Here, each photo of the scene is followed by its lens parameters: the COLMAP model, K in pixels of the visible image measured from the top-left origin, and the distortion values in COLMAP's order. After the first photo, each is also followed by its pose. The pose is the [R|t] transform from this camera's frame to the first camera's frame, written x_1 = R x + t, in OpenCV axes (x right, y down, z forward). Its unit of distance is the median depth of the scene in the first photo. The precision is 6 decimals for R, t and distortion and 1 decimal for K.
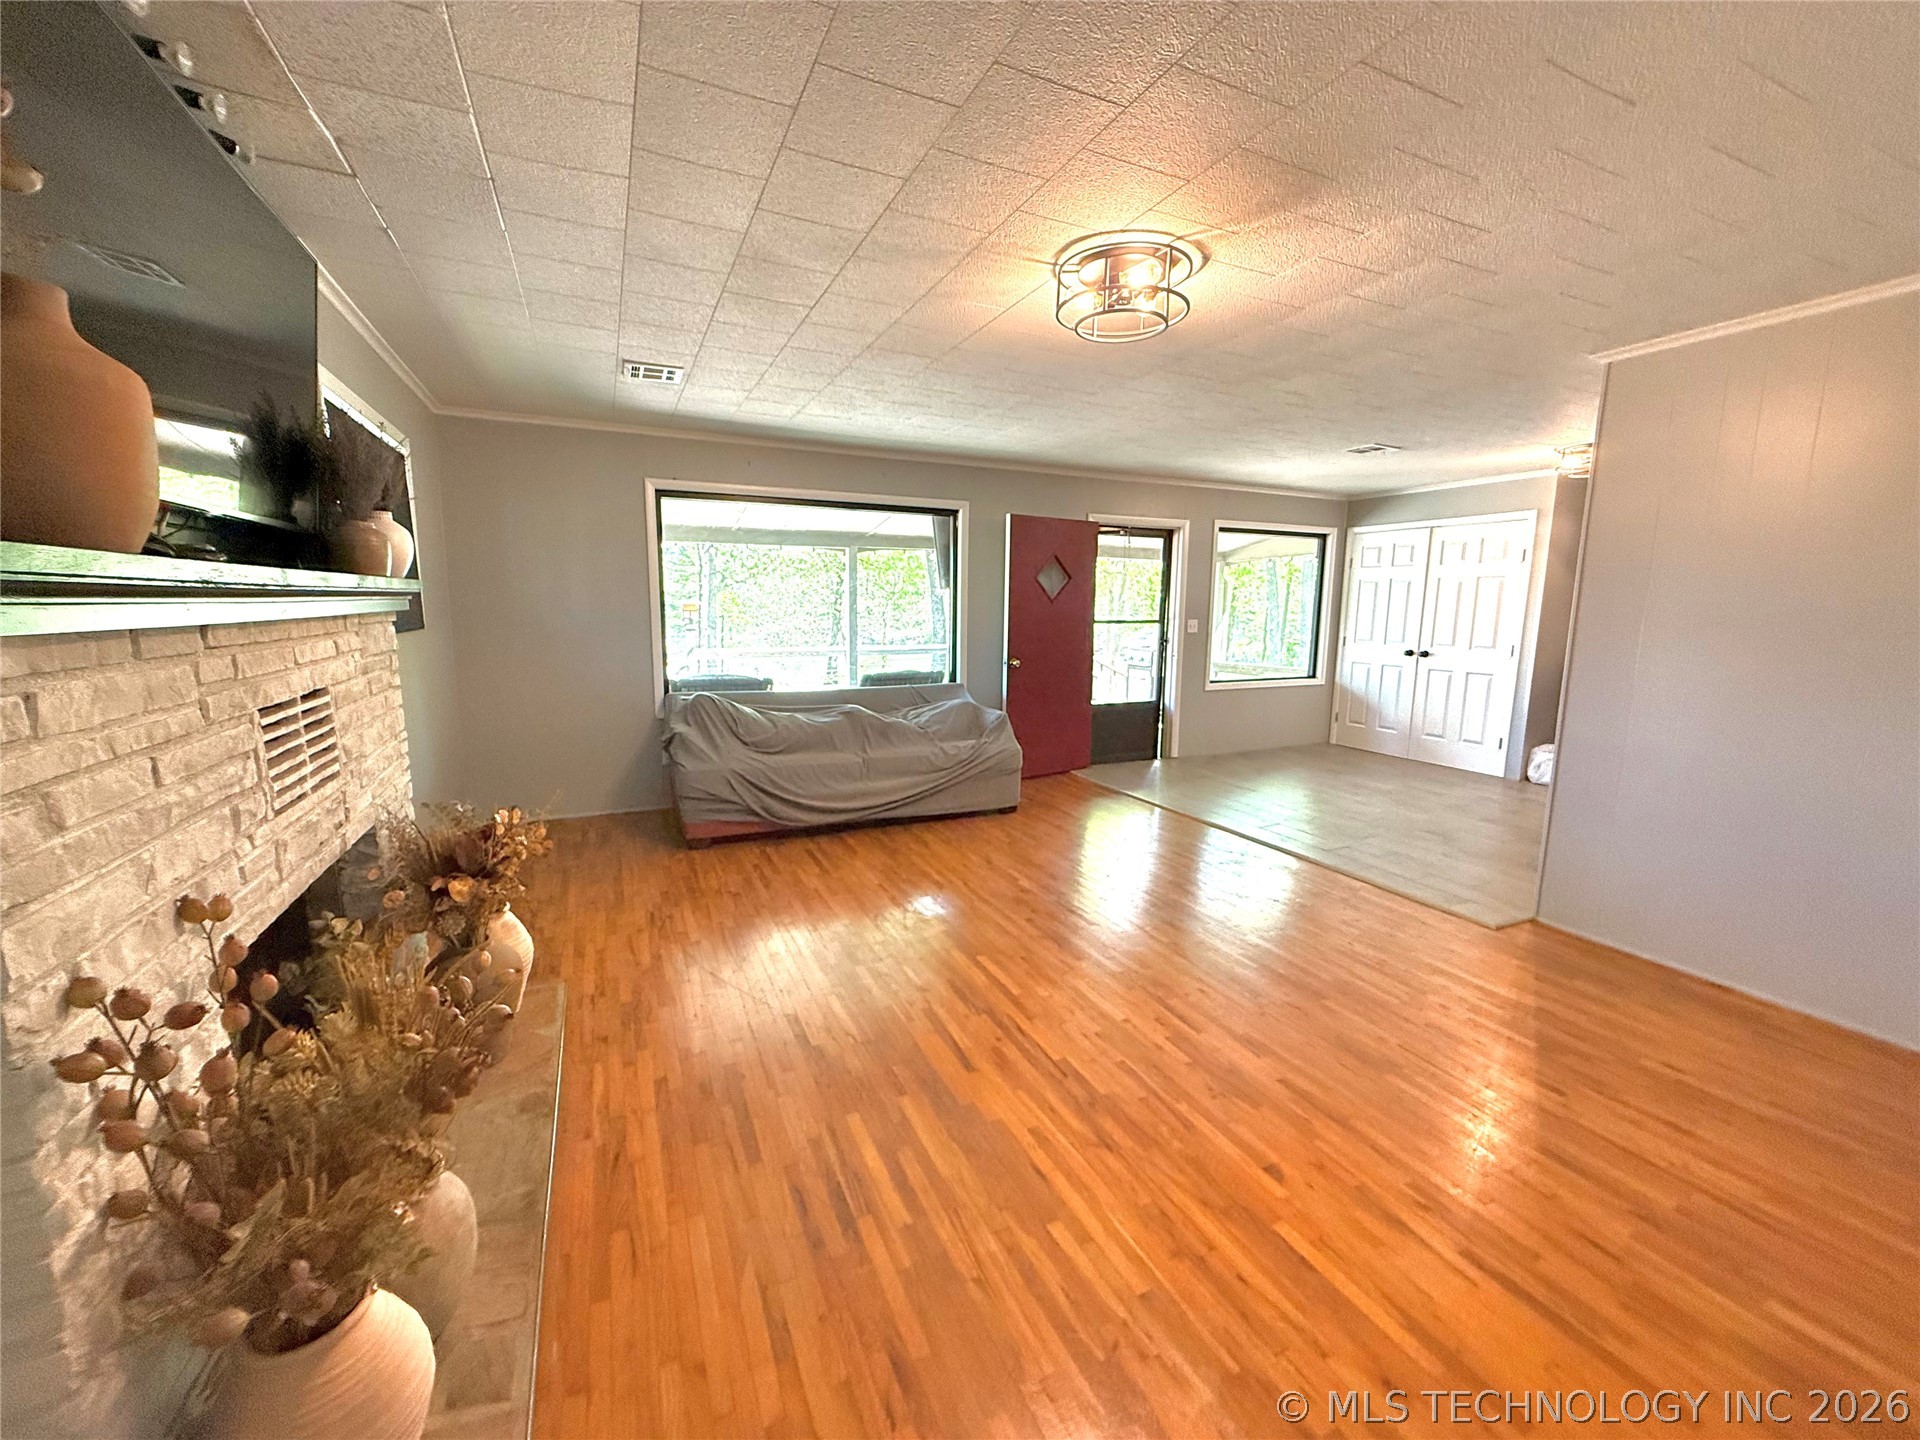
lens RADIAL K [[762.1, 0, 956.1], [0, 762.1, 718.0], [0, 0, 1]] dist [-0.001269, 0.000877]
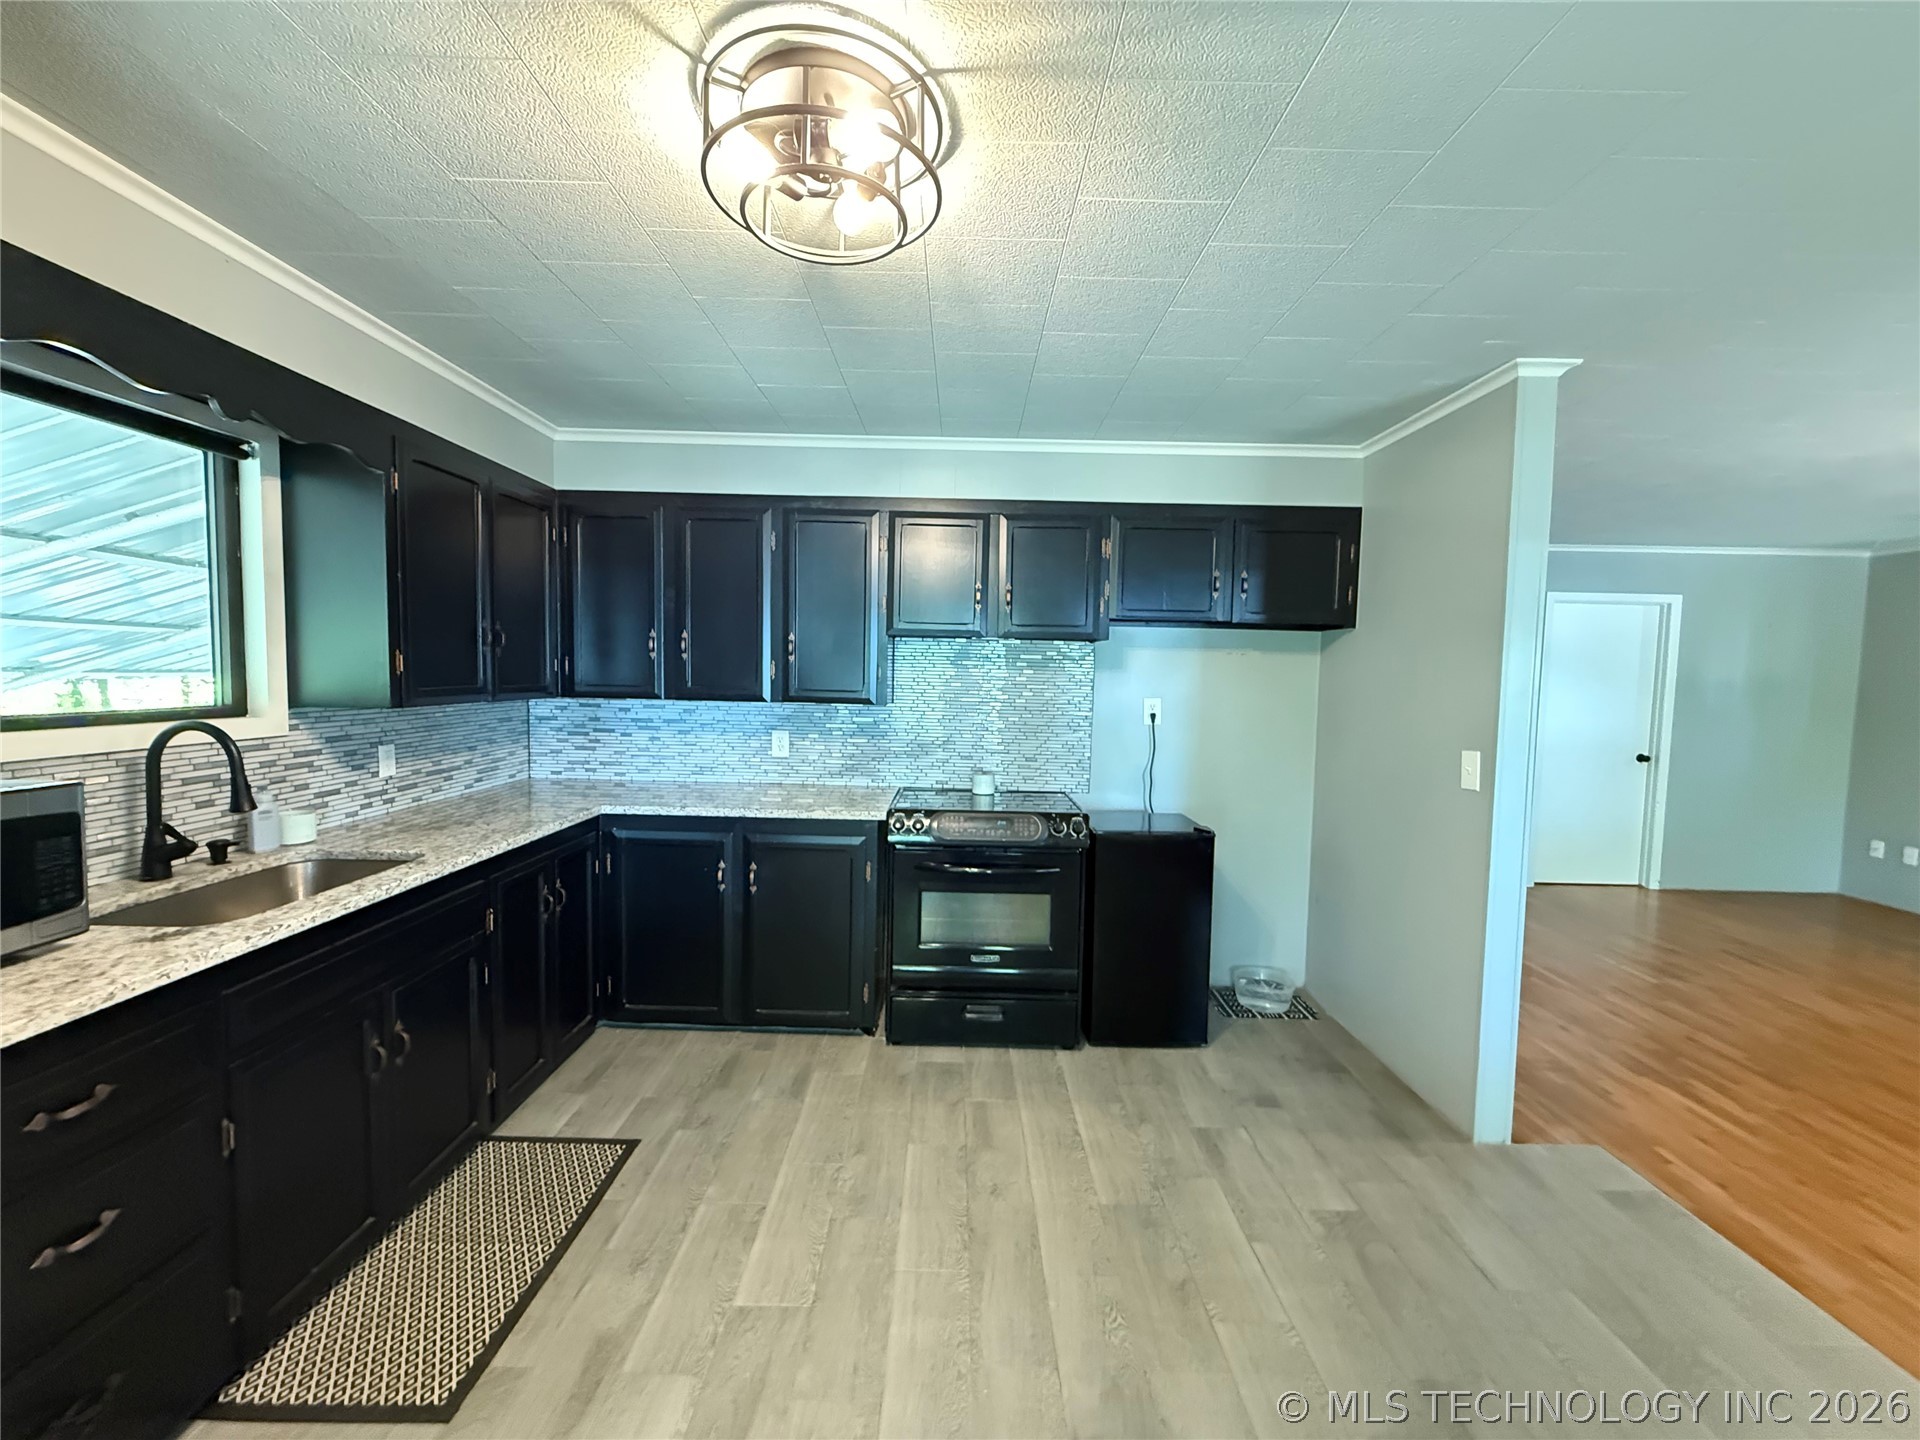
lens RADIAL K [[762.1, 0, 957.1], [0, 762.1, 723.1], [0, 0, 1]] dist [-0.001269, 0.000877]
pose [[-0.905700, -0.054688, 0.420377, 1.460630], [0.037065, 0.977630, 0.207039, -0.436145], [-0.422295, 0.203097, -0.883413, 2.711602]]
